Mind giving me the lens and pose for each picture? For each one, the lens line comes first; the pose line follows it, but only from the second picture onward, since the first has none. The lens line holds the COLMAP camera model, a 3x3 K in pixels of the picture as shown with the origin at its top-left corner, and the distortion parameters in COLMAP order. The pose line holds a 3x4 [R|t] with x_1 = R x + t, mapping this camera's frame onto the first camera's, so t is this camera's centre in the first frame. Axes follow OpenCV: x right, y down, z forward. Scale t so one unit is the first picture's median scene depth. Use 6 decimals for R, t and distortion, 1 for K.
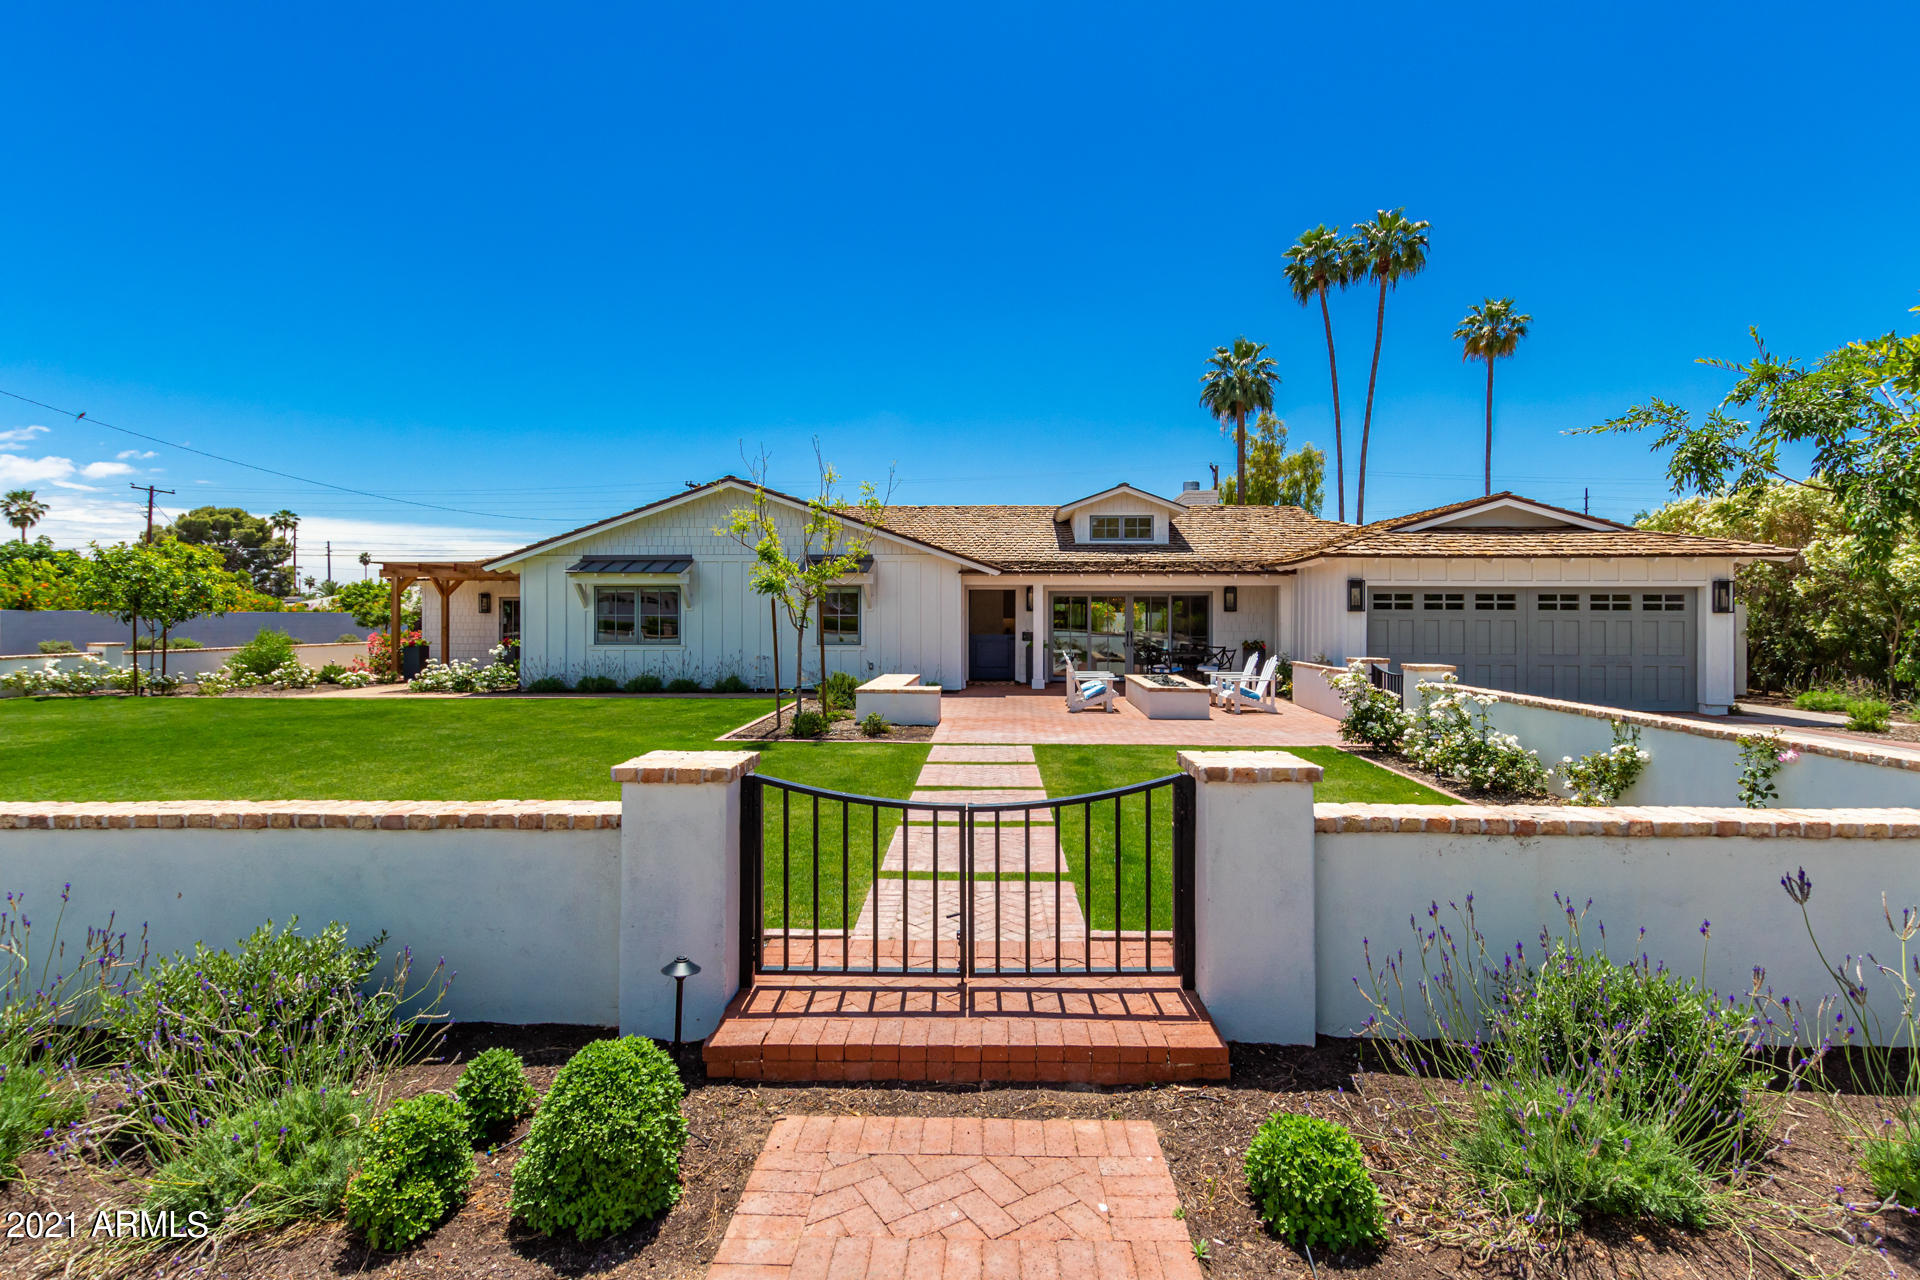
lens RADIAL K [[952.0, 0, 957.7], [0, 952.0, 629.1], [0, 0, 1]] dist [0.014109, -0.000234]
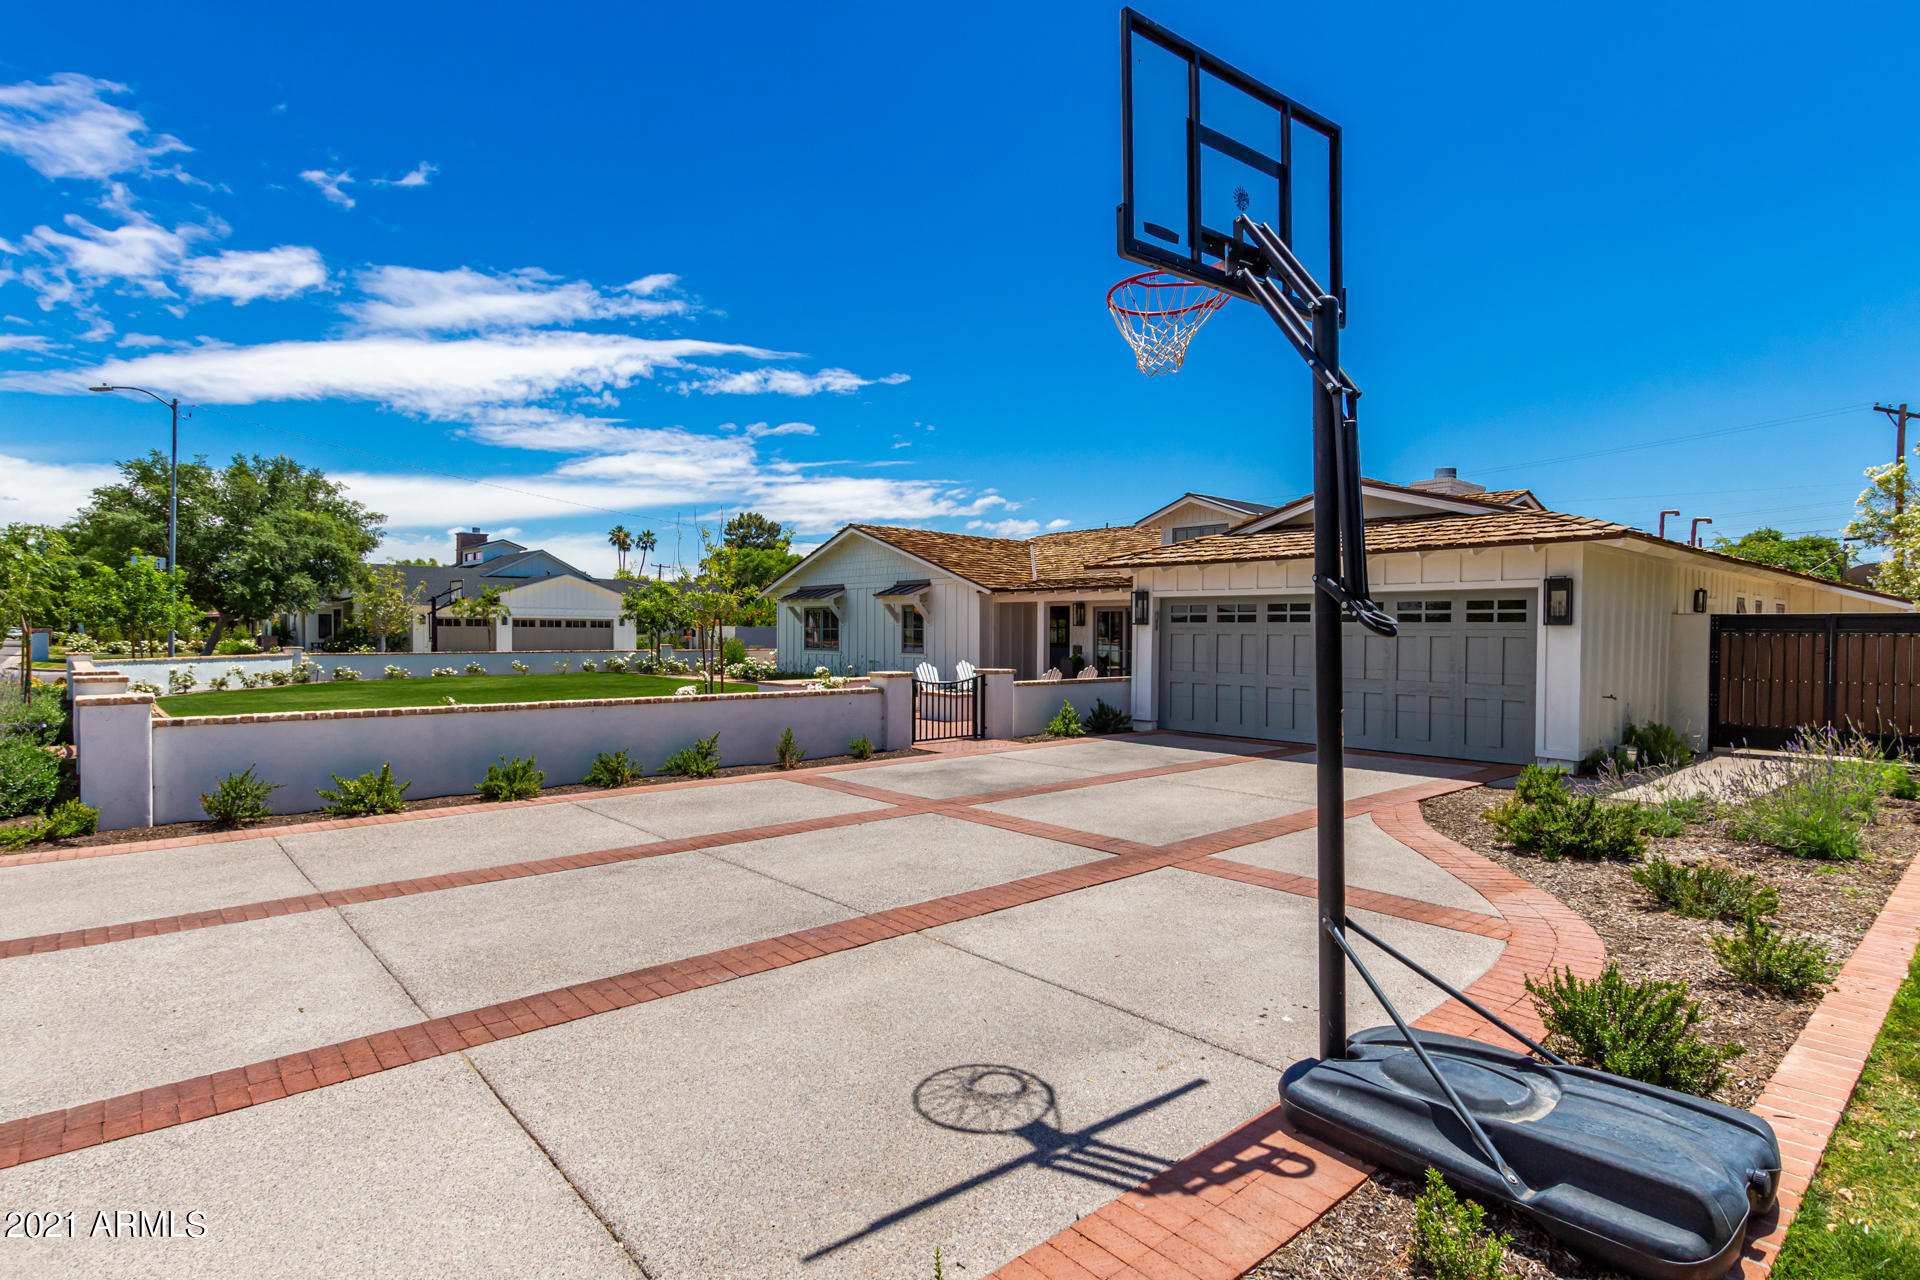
lens RADIAL K [[952.0, 0, 960.0], [0, 952.0, 640.6], [0, 0, 1]] dist [0.014109, -0.000234]
pose [[0.698831, 0.008375, -0.715238, 0.807132], [-0.009612, 0.999951, 0.002317, -0.002712], [0.715222, 0.005256, 0.698877, 0.177724]]
